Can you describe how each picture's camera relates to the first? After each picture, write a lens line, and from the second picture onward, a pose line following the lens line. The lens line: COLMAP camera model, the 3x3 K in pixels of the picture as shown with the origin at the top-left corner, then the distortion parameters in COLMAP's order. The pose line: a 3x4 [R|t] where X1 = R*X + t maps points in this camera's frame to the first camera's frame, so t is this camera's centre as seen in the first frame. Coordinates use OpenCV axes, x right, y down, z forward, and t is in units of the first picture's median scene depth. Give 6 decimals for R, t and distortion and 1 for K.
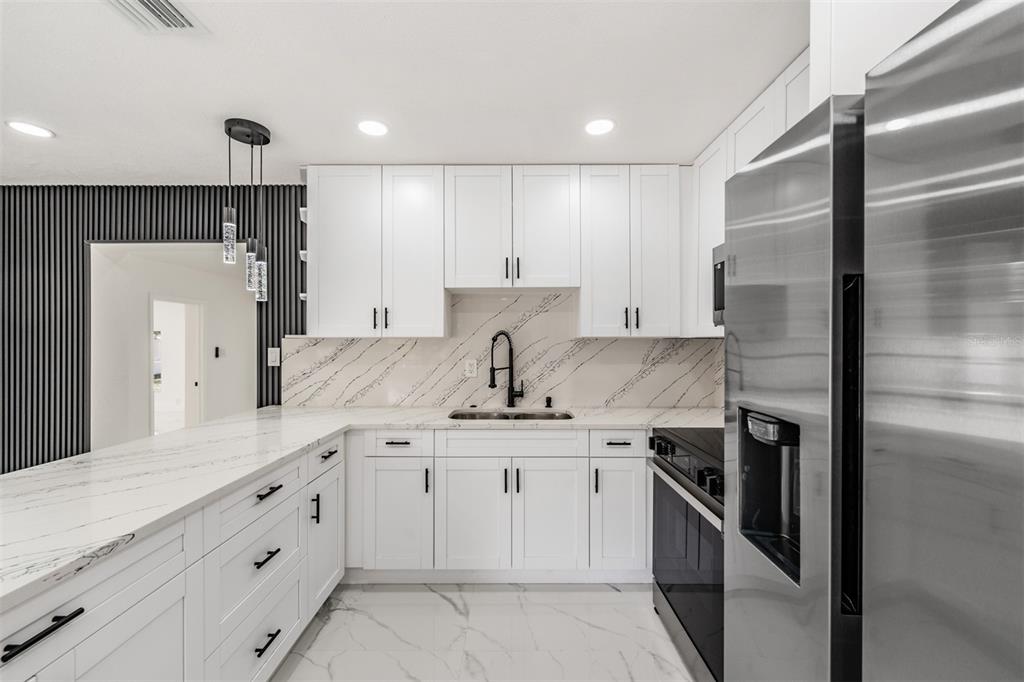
lens RADIAL K [[418.0, 0, 509.4], [0, 418.0, 342.9], [0, 0, 1]] dist [0.012249, 0.000228]
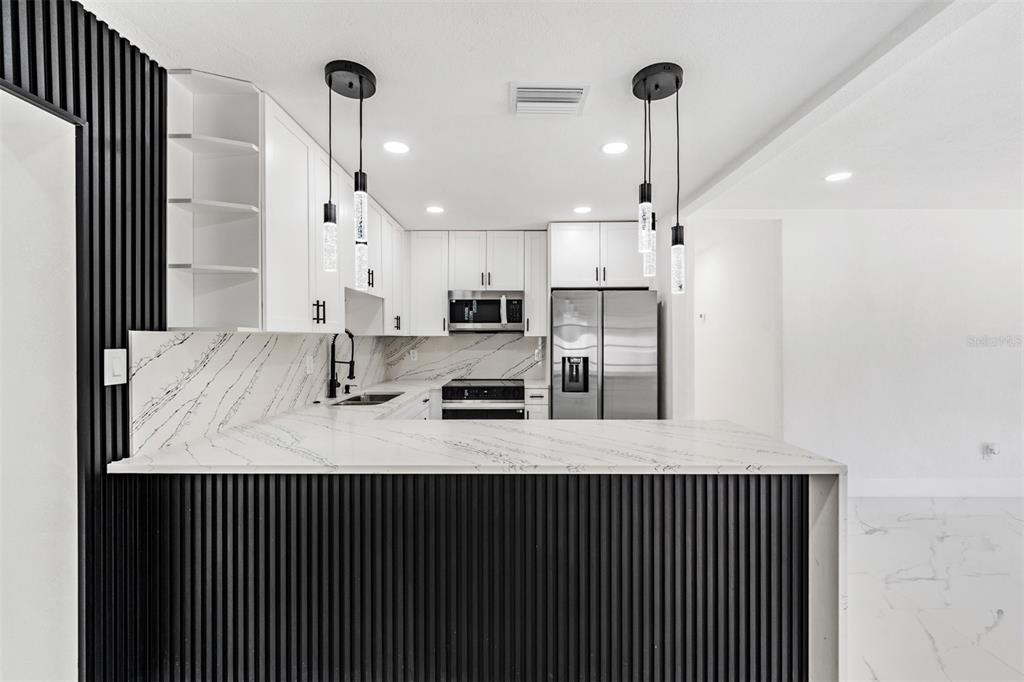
lens RADIAL K [[418.0, 0, 512.7], [0, 418.0, 337.5], [0, 0, 1]] dist [0.012249, 0.000228]
pose [[-0.003914, 0.004105, 0.999984, -1.088270], [0.003705, 0.999985, -0.004090, 0.001742], [-0.999985, 0.003689, -0.003929, 0.522733]]
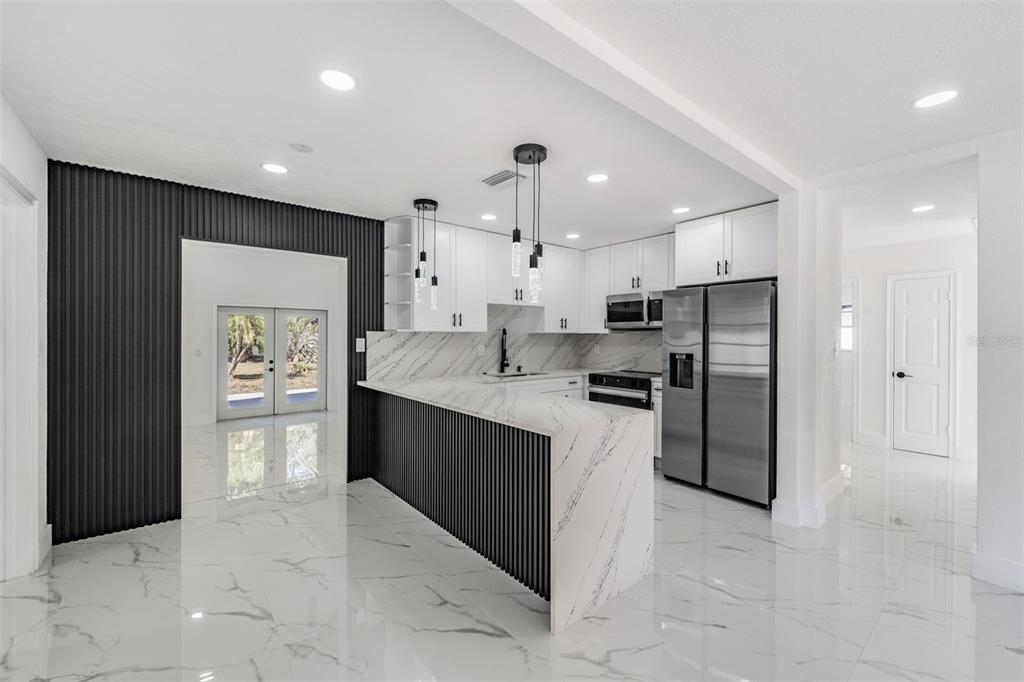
lens RADIAL K [[418.0, 0, 511.7], [0, 418.0, 337.6], [0, 0, 1]] dist [0.012249, 0.000228]
pose [[0.762259, 0.001161, 0.647271, -1.069622], [-0.002889, 0.999995, 0.001608, 0.006183], [-0.647265, -0.003095, 0.762258, -0.335931]]
